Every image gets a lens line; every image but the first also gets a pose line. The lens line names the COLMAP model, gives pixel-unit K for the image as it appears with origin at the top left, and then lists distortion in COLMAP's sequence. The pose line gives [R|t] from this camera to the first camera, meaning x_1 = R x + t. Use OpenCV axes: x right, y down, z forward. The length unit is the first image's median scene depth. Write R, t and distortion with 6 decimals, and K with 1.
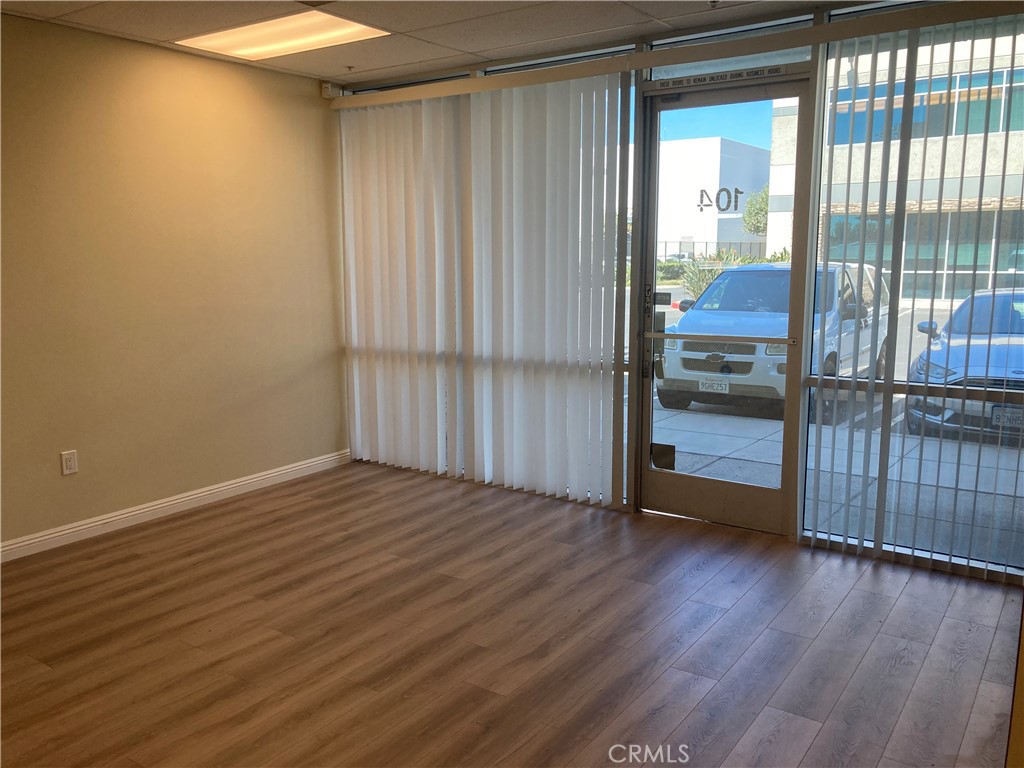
lens RADIAL K [[845.5, 0, 518.9], [0, 845.5, 381.9], [0, 0, 1]] dist [0.069406, -0.037224]
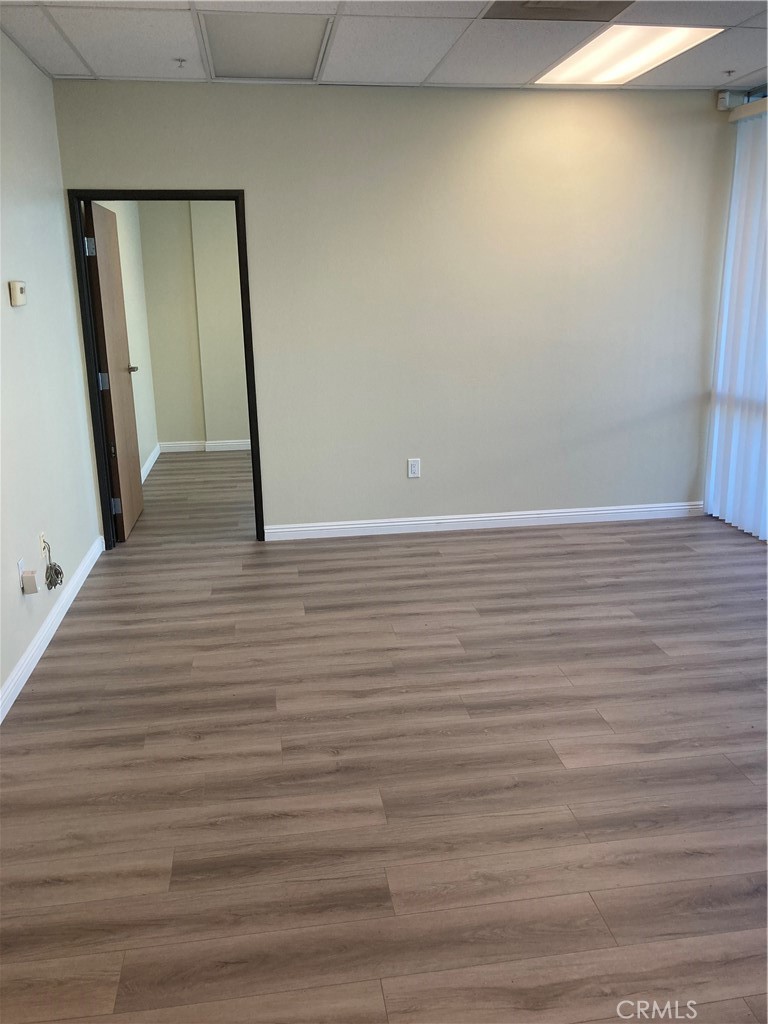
lens RADIAL K [[845.5, 0, 429.8], [0, 845.5, 529.3], [0, 0, 1]] dist [0.069406, -0.037224]
pose [[0.704989, 0.199196, -0.680670, 0.327189], [-0.105366, 0.978513, 0.177229, -0.036846], [0.701348, -0.053225, 0.710829, 0.146156]]
